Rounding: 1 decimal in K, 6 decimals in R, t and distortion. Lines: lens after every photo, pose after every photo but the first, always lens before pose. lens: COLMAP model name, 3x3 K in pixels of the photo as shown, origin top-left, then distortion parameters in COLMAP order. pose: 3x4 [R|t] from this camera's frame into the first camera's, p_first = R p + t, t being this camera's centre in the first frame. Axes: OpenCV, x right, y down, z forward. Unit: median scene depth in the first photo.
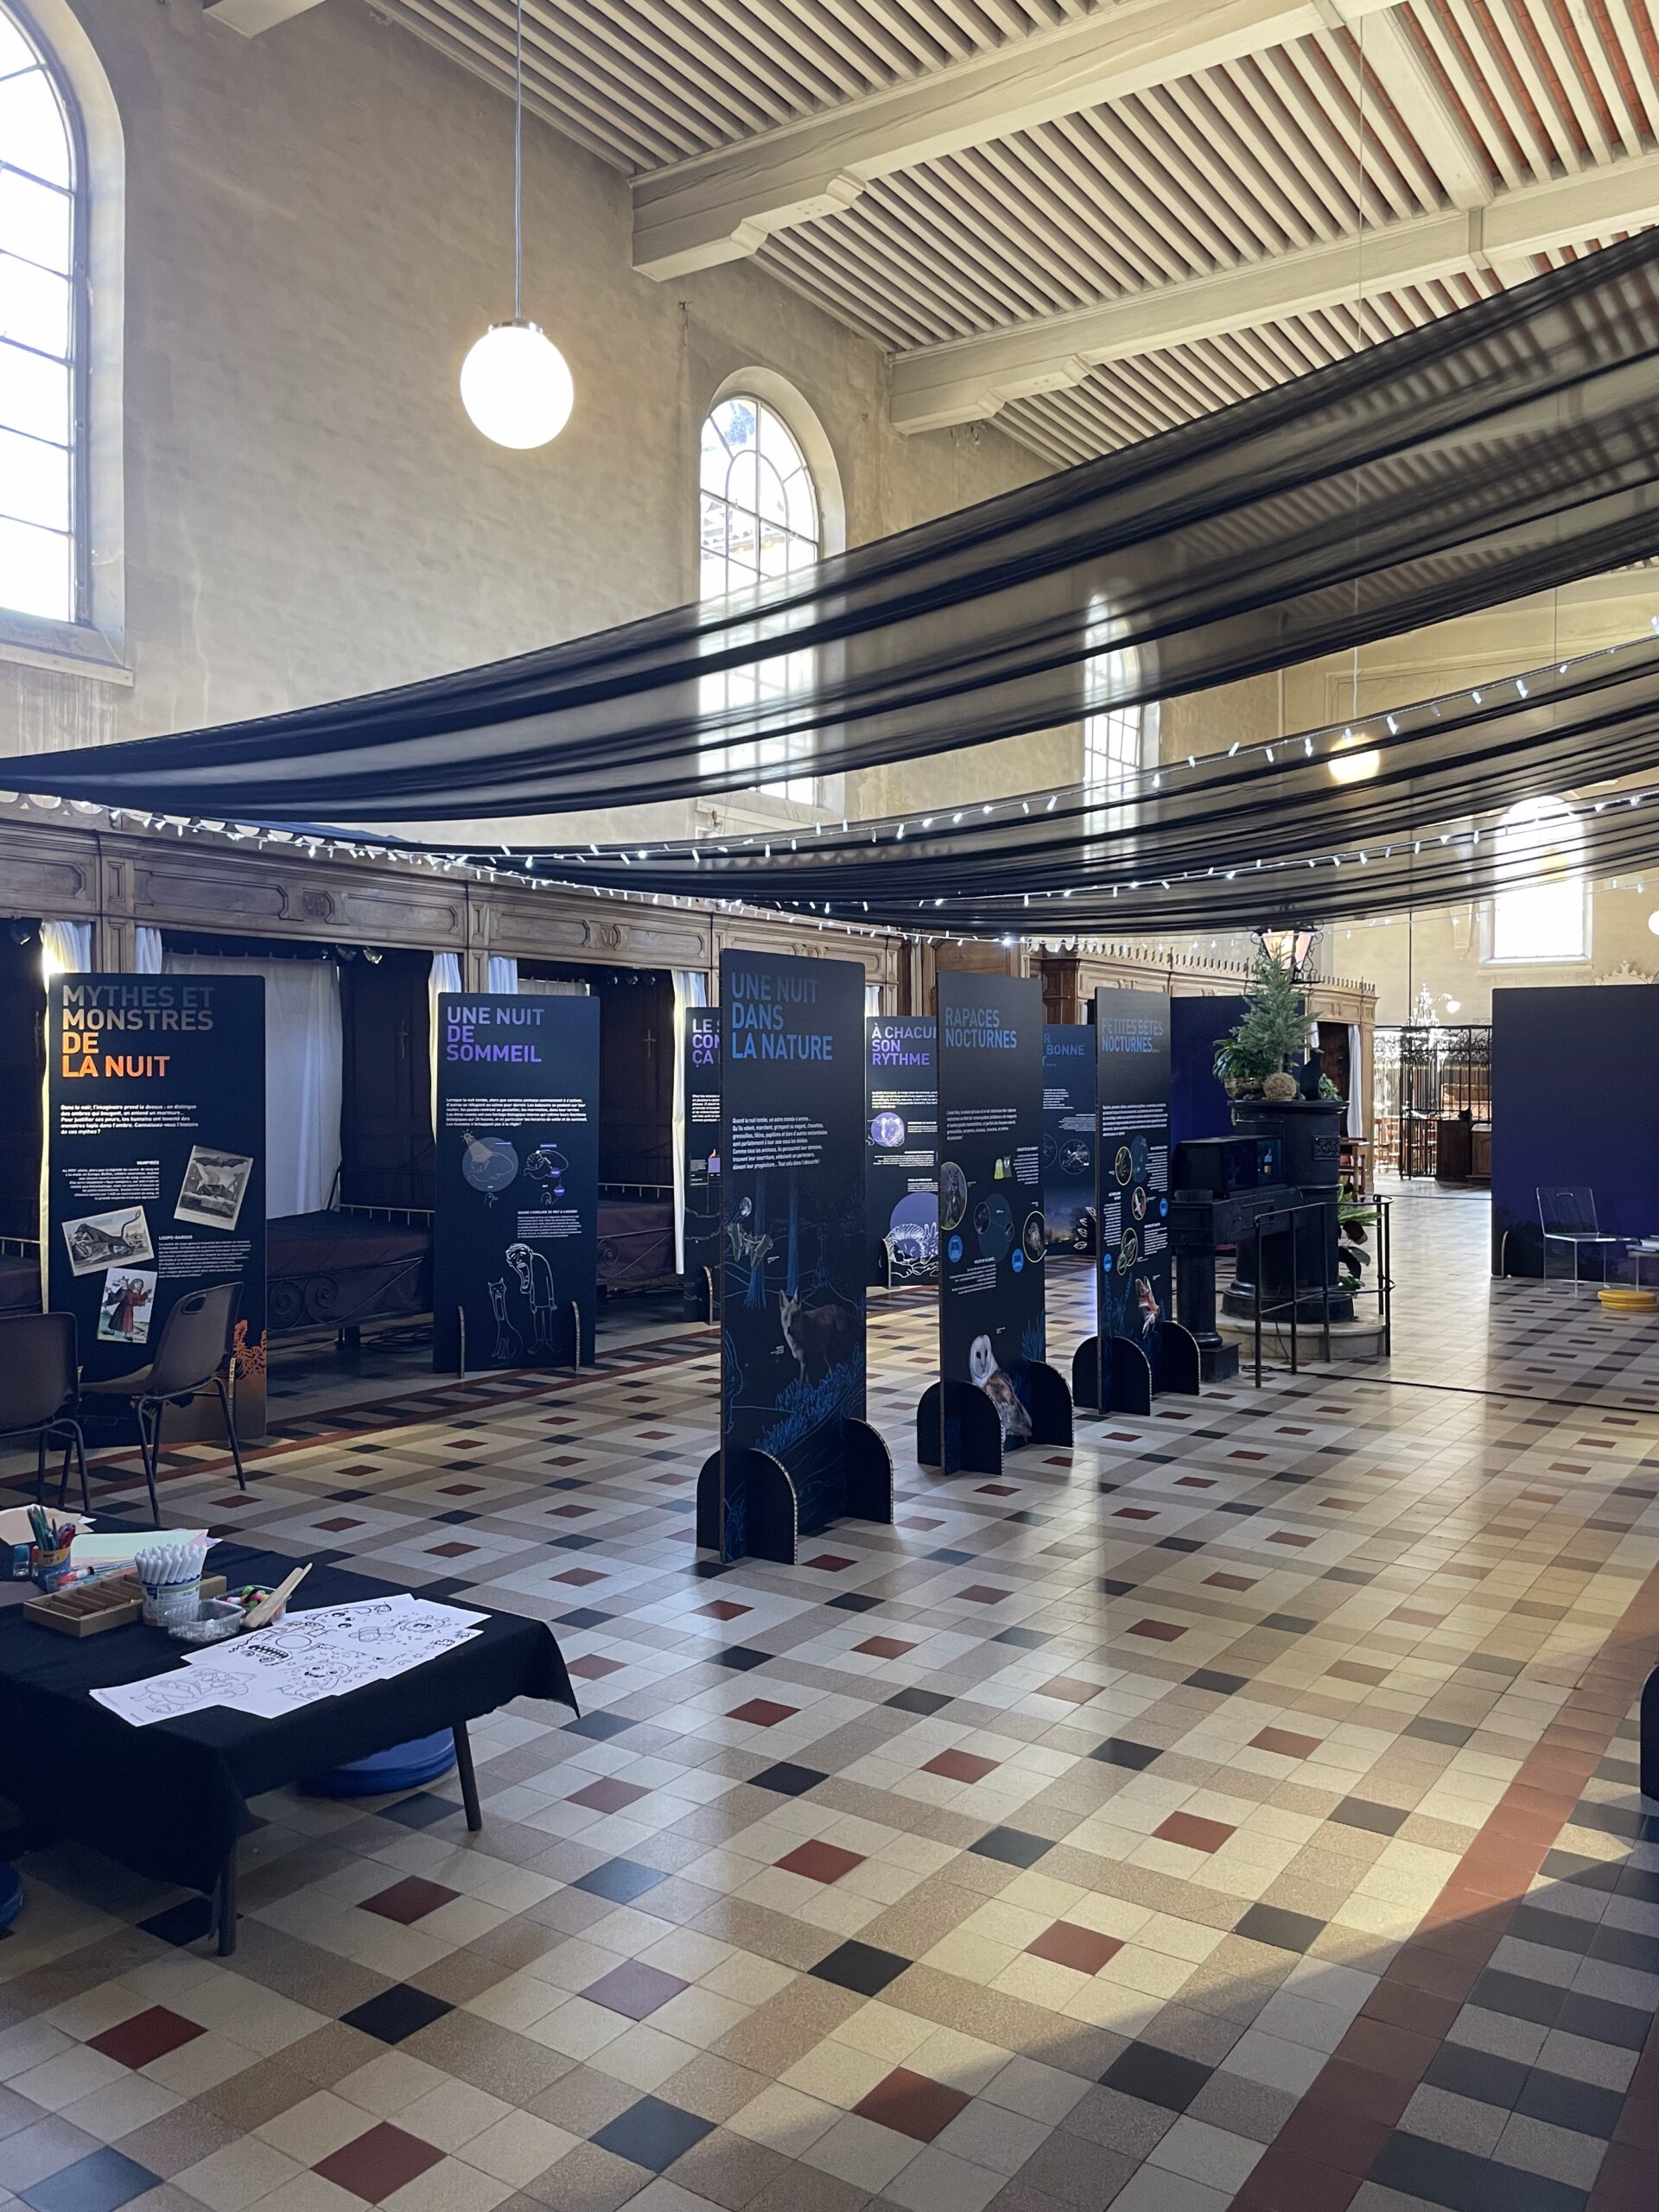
lens RADIAL K [[1668.6, 0, 839.4], [0, 1668.6, 1088.2], [0, 0, 1]] dist [0.107610, -0.175266]
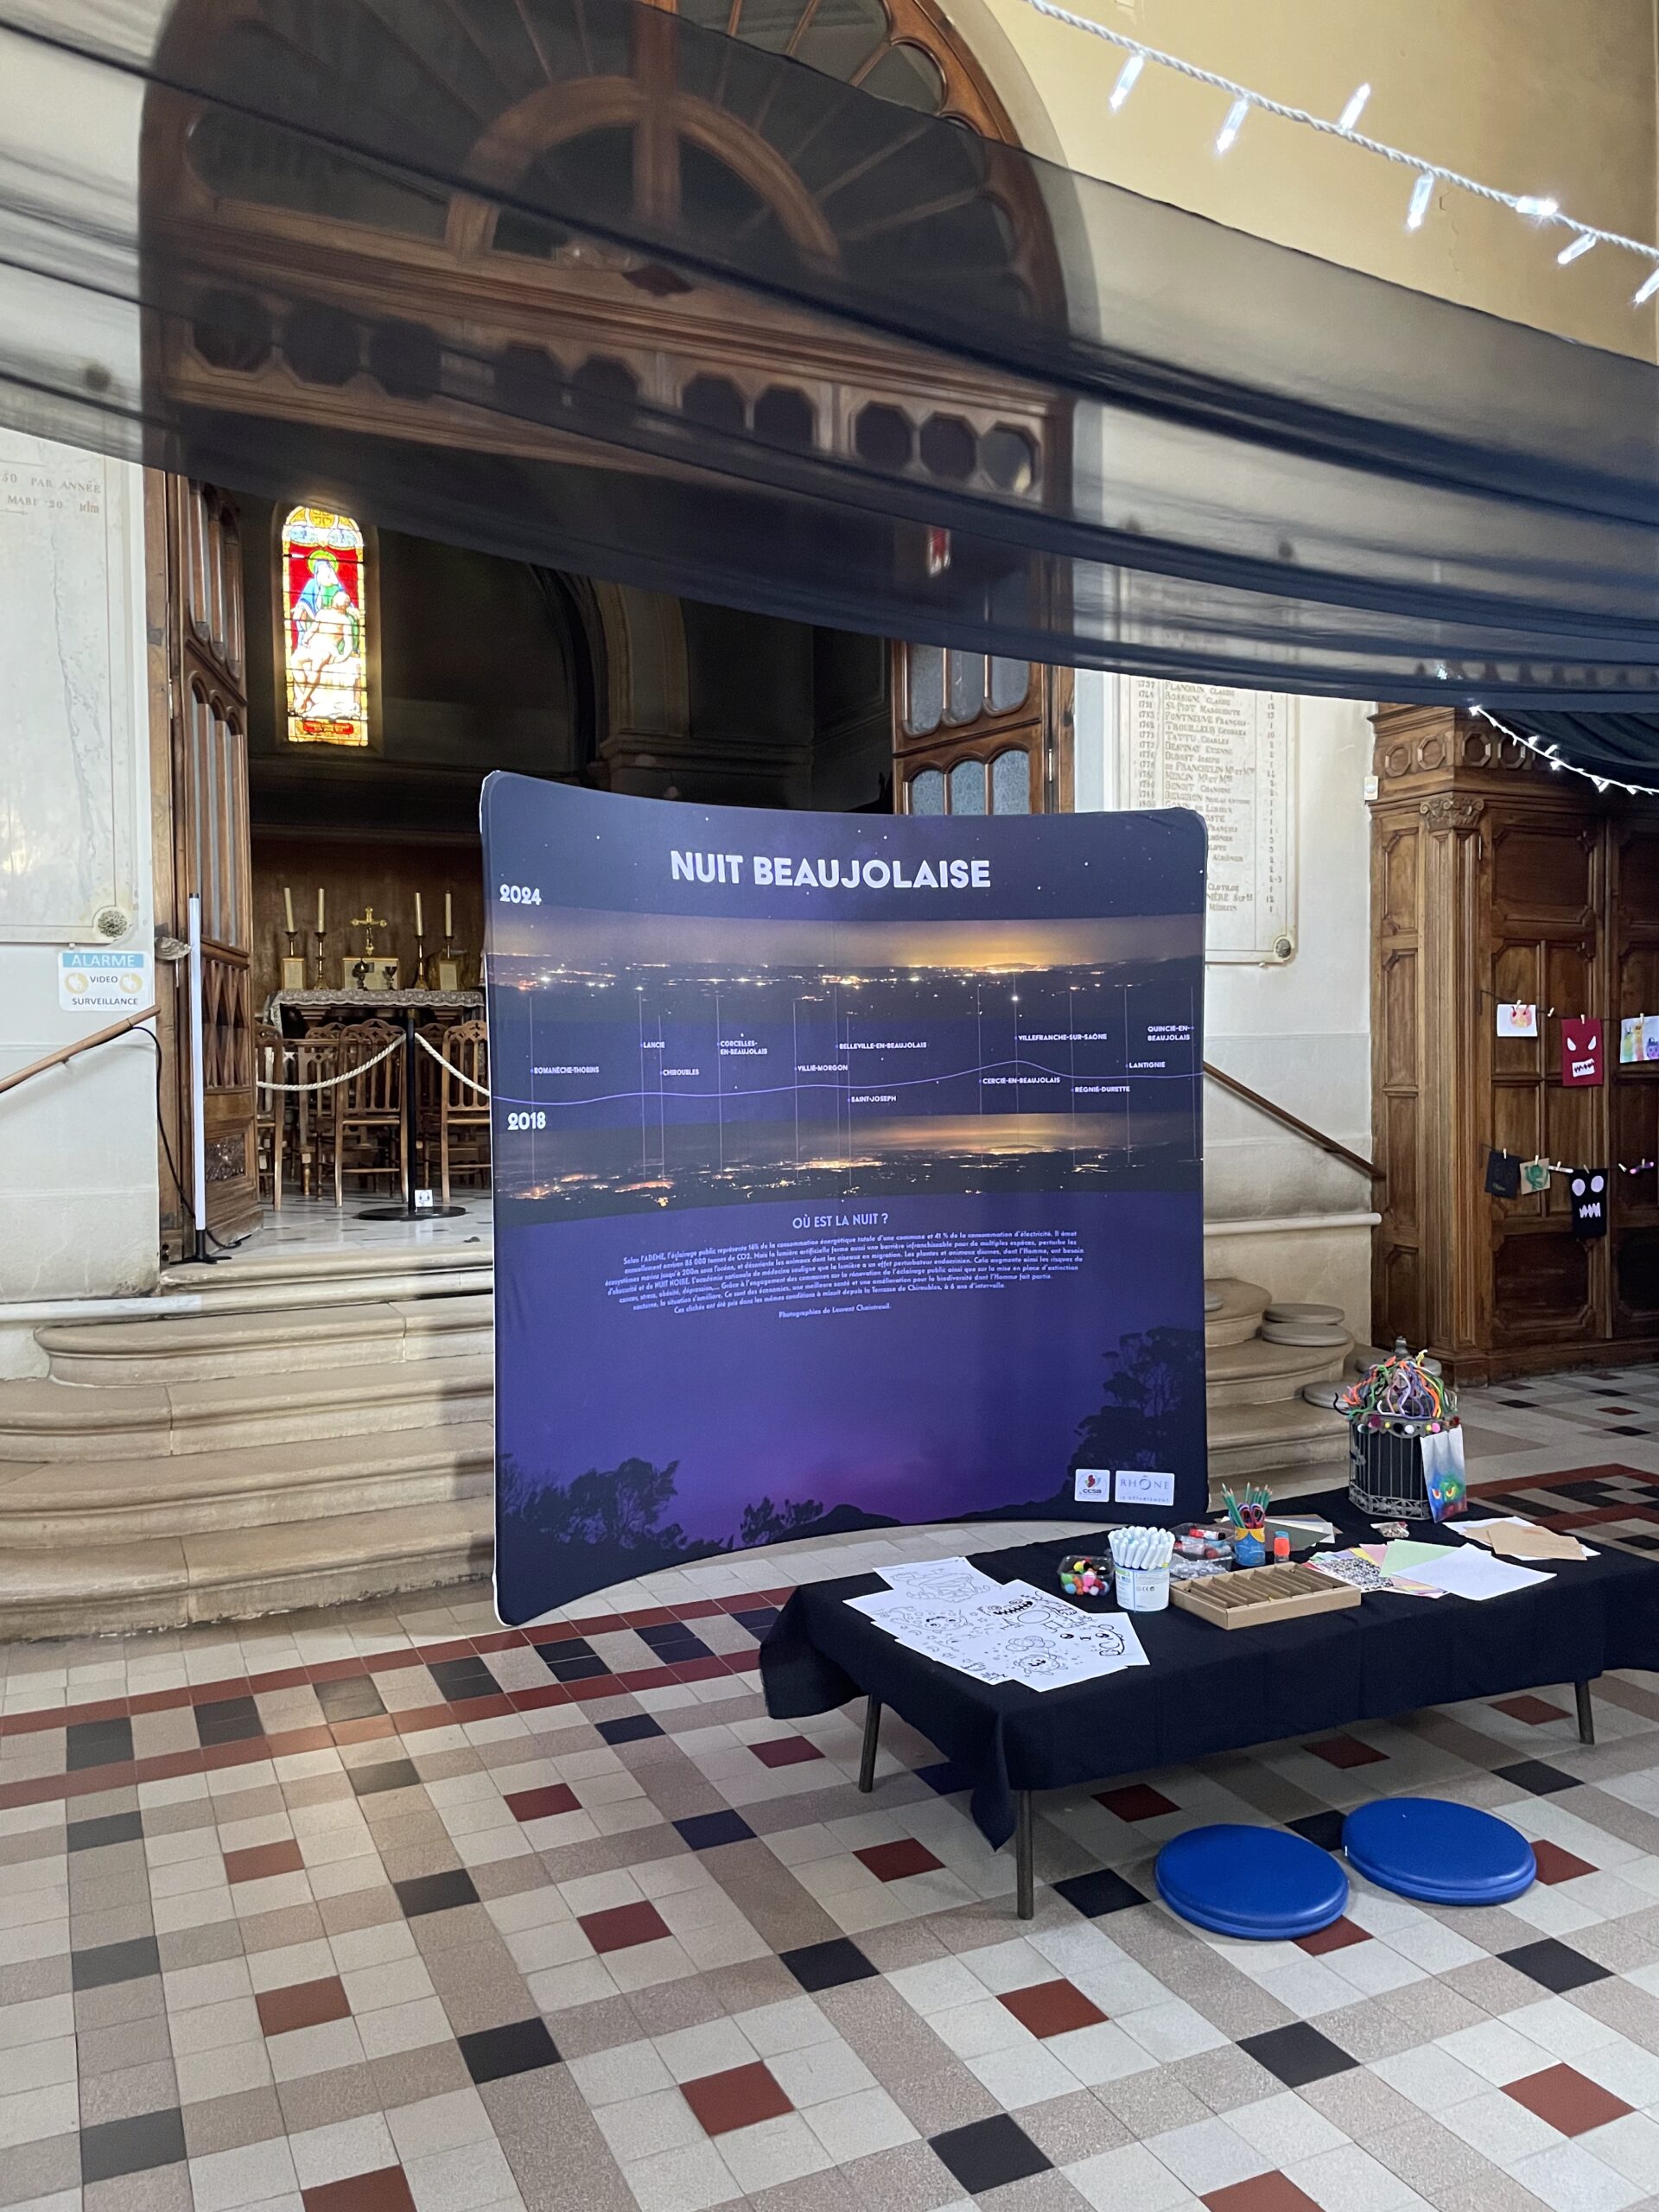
lens RADIAL K [[1668.6, 0, 839.4], [0, 1668.6, 1088.2], [0, 0, 1]] dist [0.107610, -0.175266]
pose [[-0.507070, 0.021792, -0.861630, 0.646931], [0.010094, 0.999762, 0.019346, -0.020993], [0.861846, 0.001113, -0.507169, 1.469686]]
